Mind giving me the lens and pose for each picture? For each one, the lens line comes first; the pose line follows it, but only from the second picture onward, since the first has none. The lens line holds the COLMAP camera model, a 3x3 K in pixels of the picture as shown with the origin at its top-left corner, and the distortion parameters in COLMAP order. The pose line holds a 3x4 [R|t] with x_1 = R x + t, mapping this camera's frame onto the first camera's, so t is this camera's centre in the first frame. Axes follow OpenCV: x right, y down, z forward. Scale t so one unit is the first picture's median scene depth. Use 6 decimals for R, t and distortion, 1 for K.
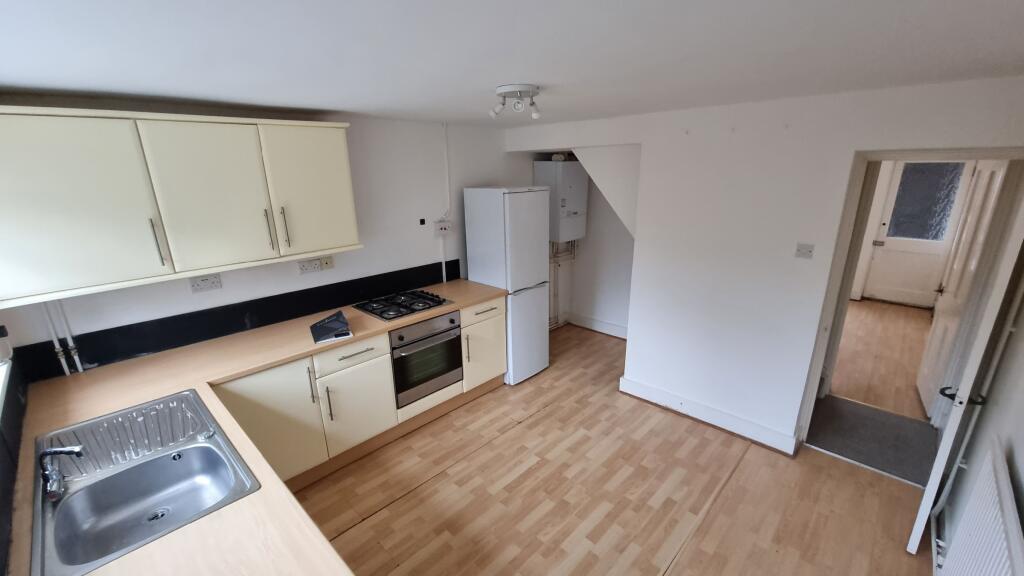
lens RADIAL K [[420.4, 0, 513.2], [0, 420.4, 296.9], [0, 0, 1]] dist [-0.001331, -0.000086]
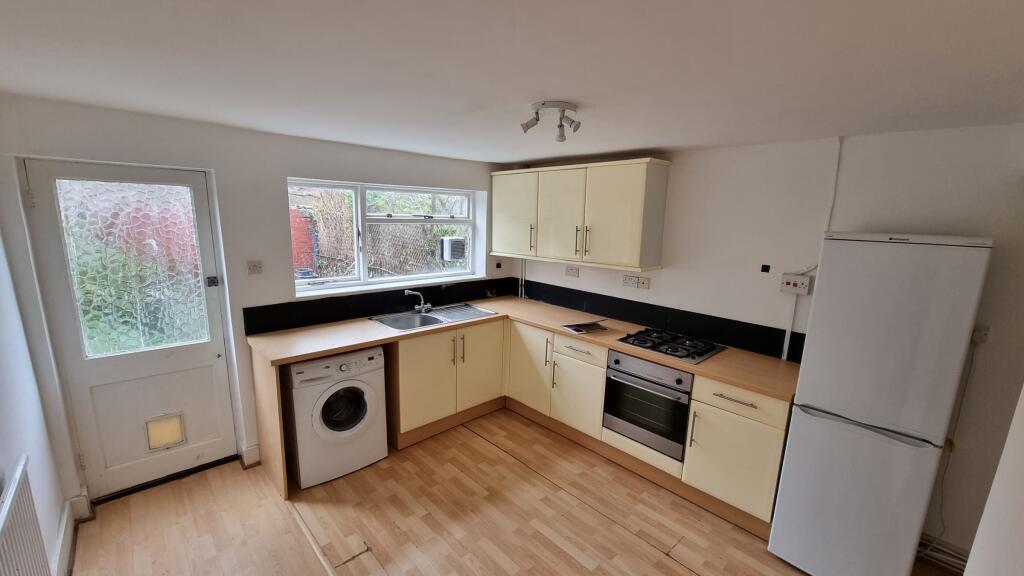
lens RADIAL K [[420.4, 0, 513.2], [0, 420.4, 296.9], [0, 0, 1]] dist [-0.001331, -0.000086]
pose [[-0.053020, 0.210446, -0.976167, 0.681771], [-0.319473, 0.922591, 0.216248, -0.179525], [0.946111, 0.323324, 0.018316, 0.673476]]
